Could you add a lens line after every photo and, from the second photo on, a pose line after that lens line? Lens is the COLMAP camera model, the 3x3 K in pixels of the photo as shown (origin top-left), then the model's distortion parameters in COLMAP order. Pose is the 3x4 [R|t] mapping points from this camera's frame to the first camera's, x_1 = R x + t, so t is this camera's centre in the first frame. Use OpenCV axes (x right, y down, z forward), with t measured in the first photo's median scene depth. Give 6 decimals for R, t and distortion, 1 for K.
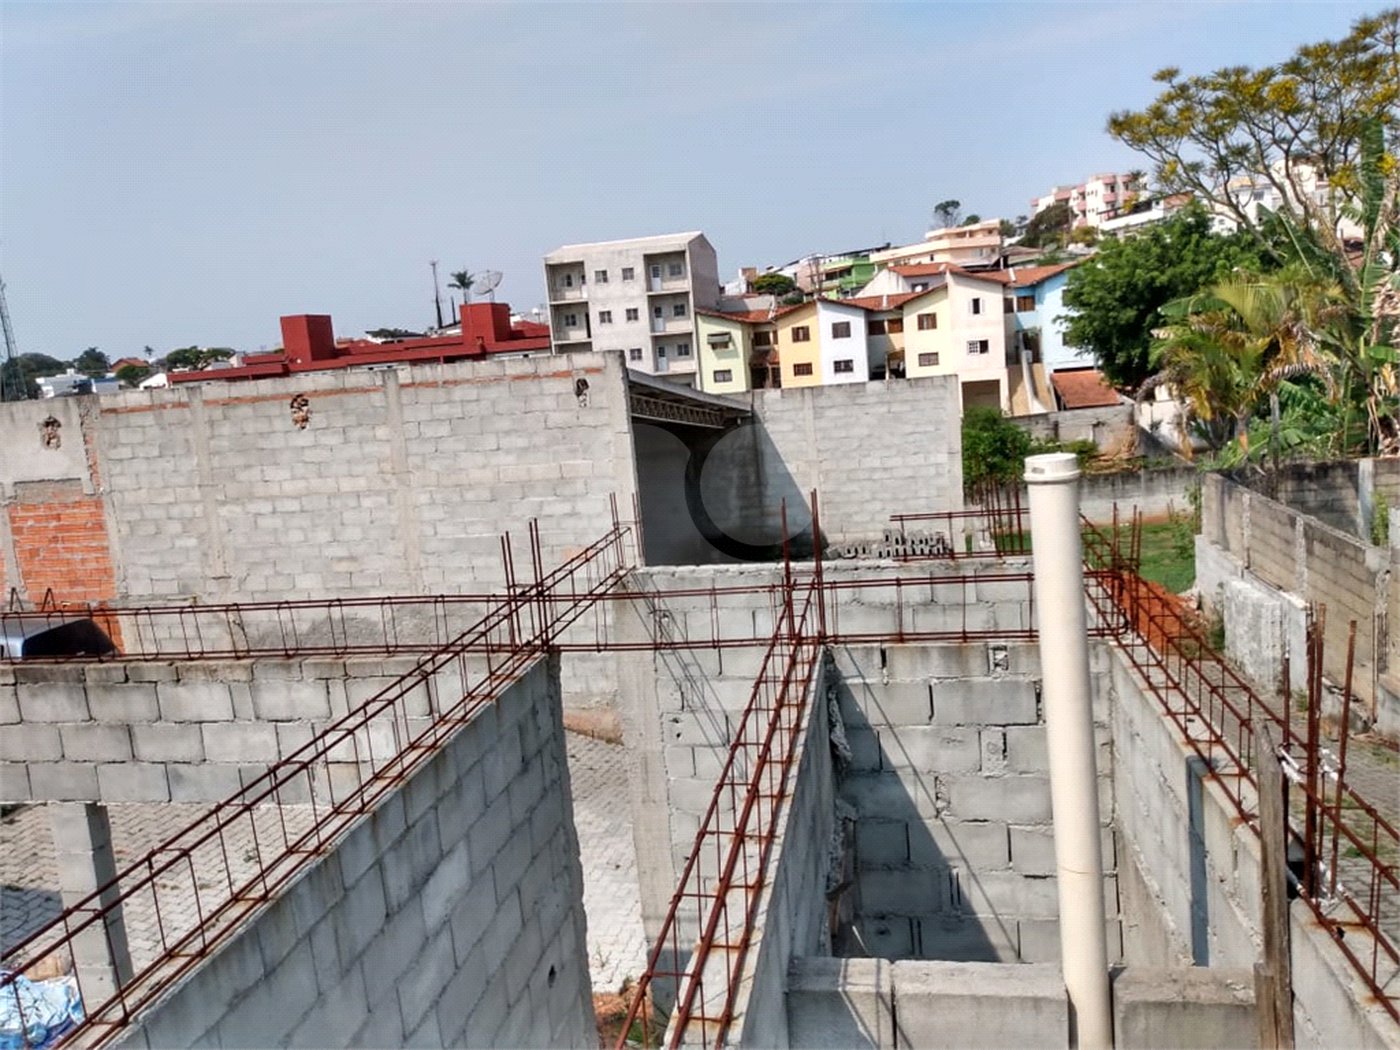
lens RADIAL K [[1106.4, 0, 700.0], [0, 1106.4, 525.0], [0, 0, 1]] dist [0.117395, -0.242734]
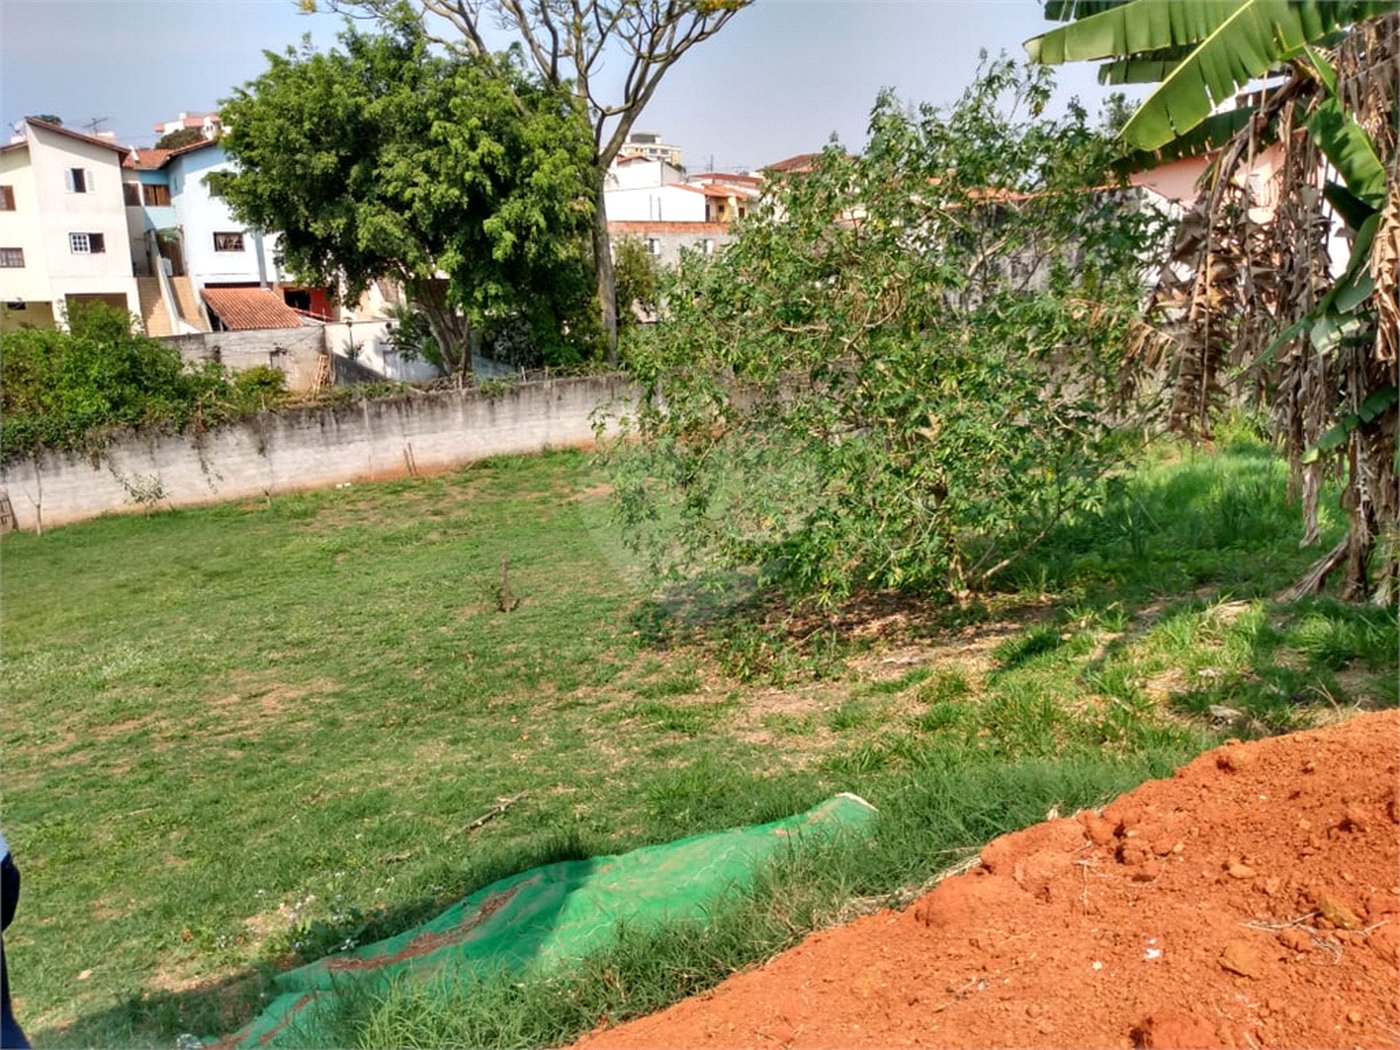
lens RADIAL K [[1143.6, 0, 723.6], [0, 1143.6, 528.9], [0, 0, 1]] dist [-0.067006, 0.039444]
pose [[0.739352, -0.073658, 0.669278, 0.060191], [0.061456, 0.997232, 0.041861, 0.005529], [-0.670509, 0.010181, 0.741832, 0.215852]]
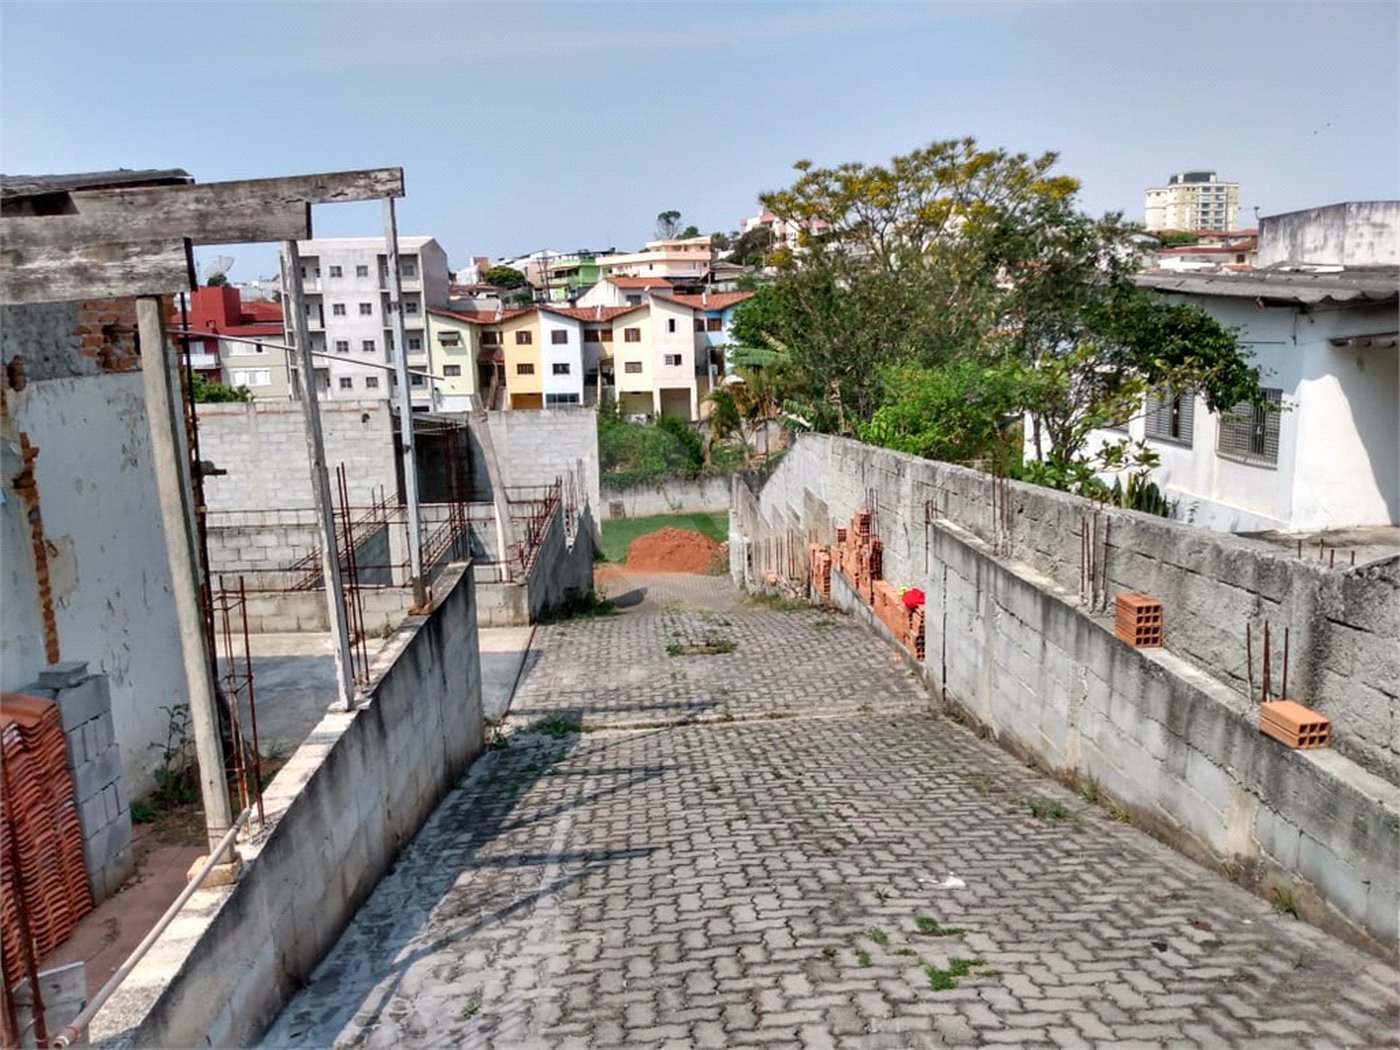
lens RADIAL K [[1106.4, 0, 700.0], [0, 1106.4, 525.0], [0, 0, 1]] dist [0.117395, -0.242734]
pose [[0.971144, 0.016294, 0.237937, -0.000877], [-0.019099, 0.999773, 0.009487, 0.003641], [-0.237729, -0.013758, 0.971234, -0.135863]]
